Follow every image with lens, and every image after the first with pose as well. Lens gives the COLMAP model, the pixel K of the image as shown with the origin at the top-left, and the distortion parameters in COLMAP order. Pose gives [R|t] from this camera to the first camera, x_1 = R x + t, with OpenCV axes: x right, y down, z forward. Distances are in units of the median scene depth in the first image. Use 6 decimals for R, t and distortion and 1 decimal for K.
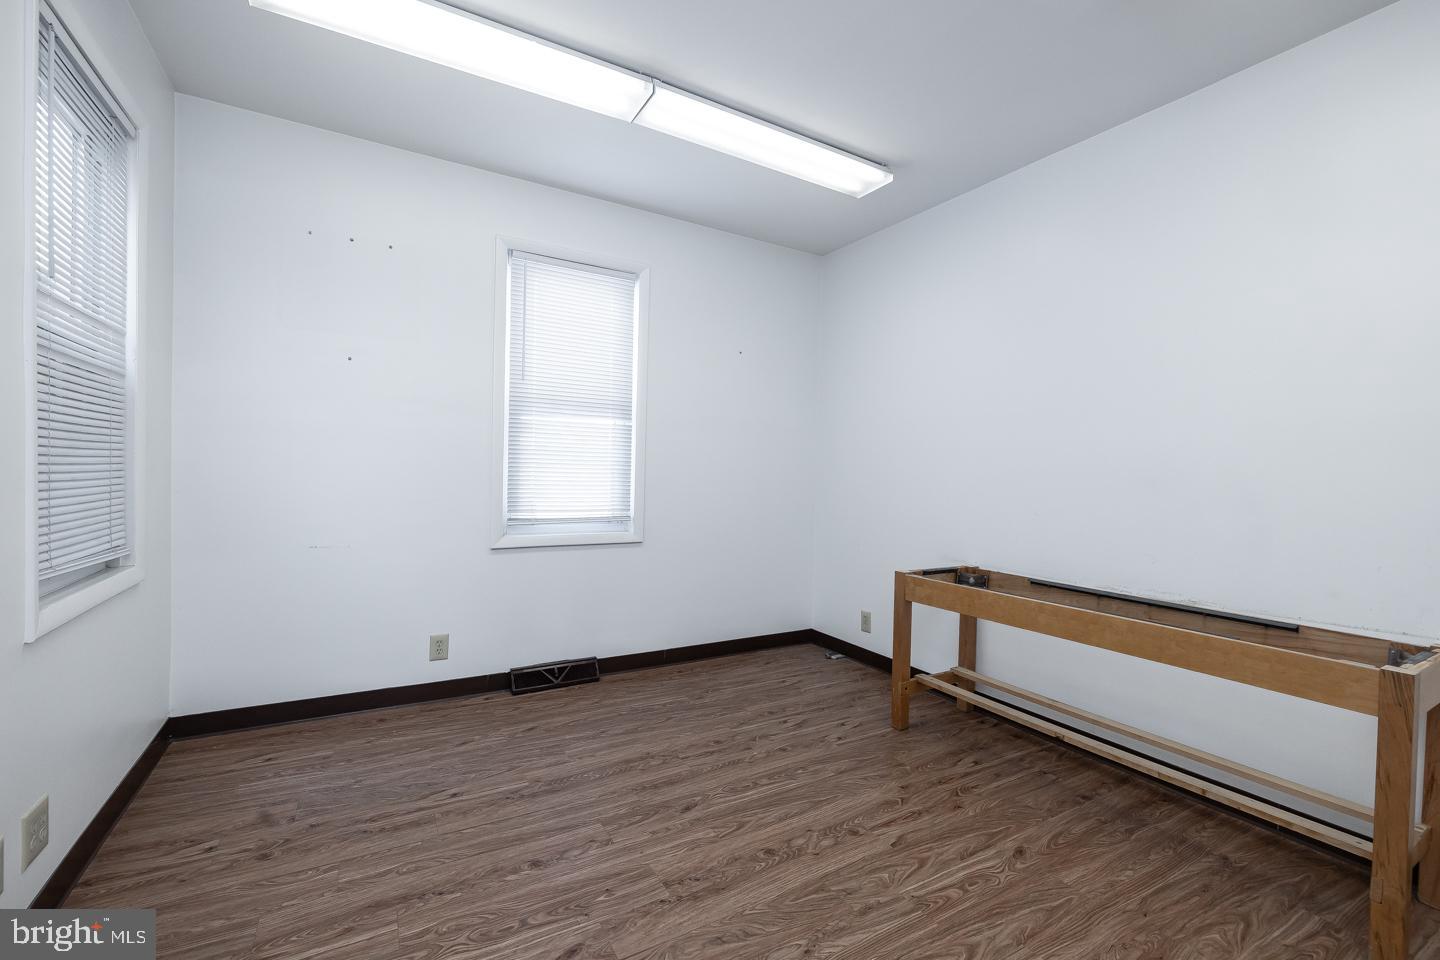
lens RADIAL K [[609.1, 0, 720.0], [0, 609.1, 480.0], [0, 0, 1]] dist [-0.001472, -0.000524]
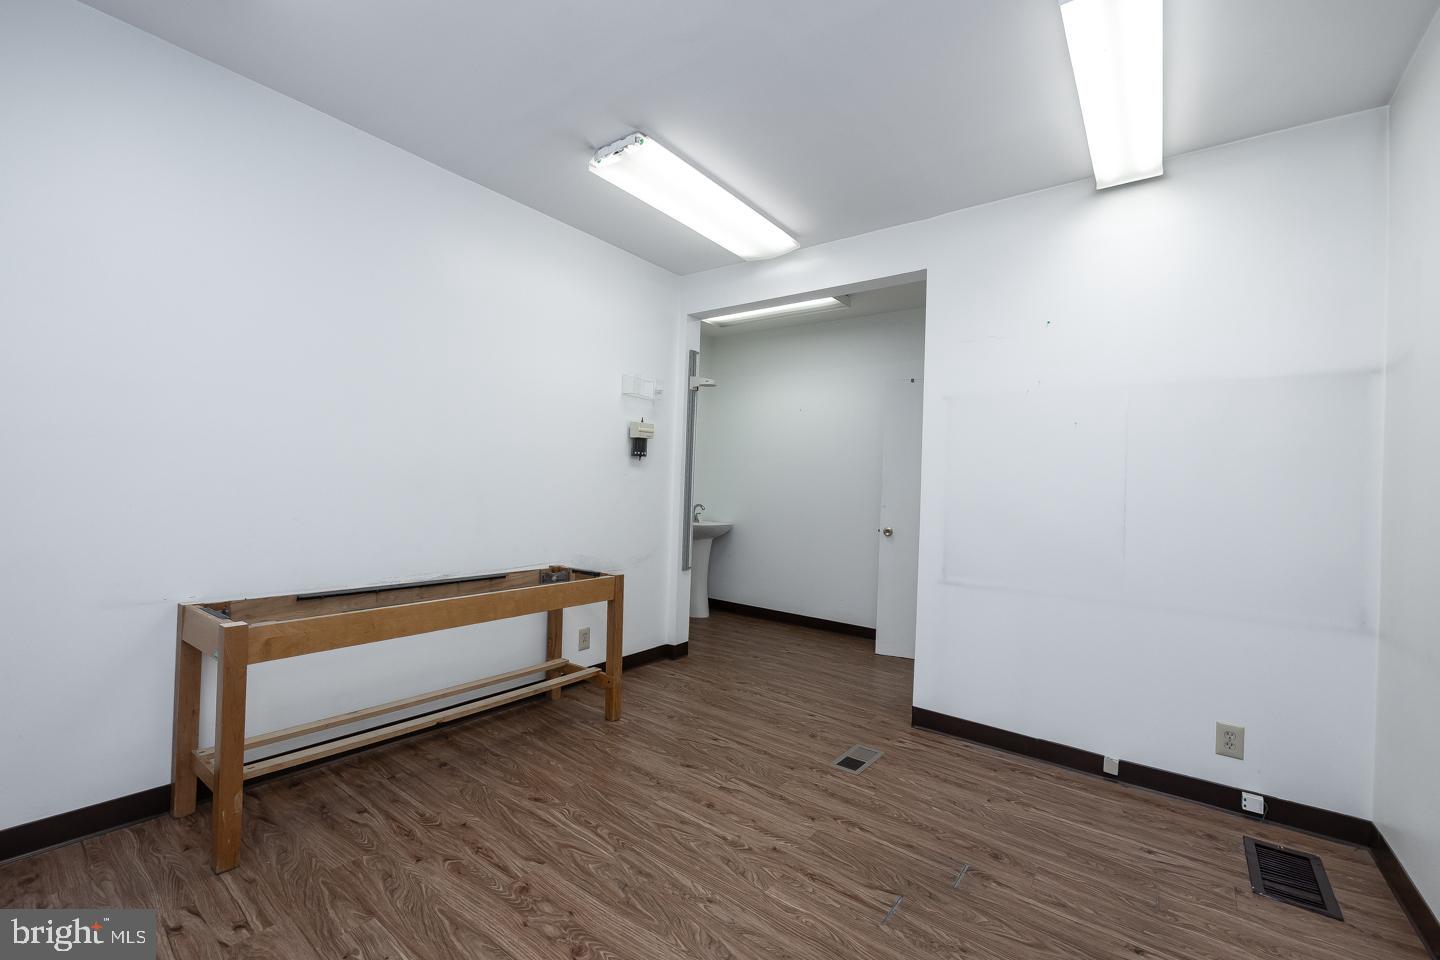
lens RADIAL K [[609.1, 0, 720.0], [0, 609.1, 480.0], [0, 0, 1]] dist [-0.001472, -0.000524]
pose [[-0.387296, -0.025923, 0.921591, -0.669207], [-0.028194, 0.999470, 0.016264, -0.039425], [-0.921524, -0.019685, -0.387822, 1.053681]]
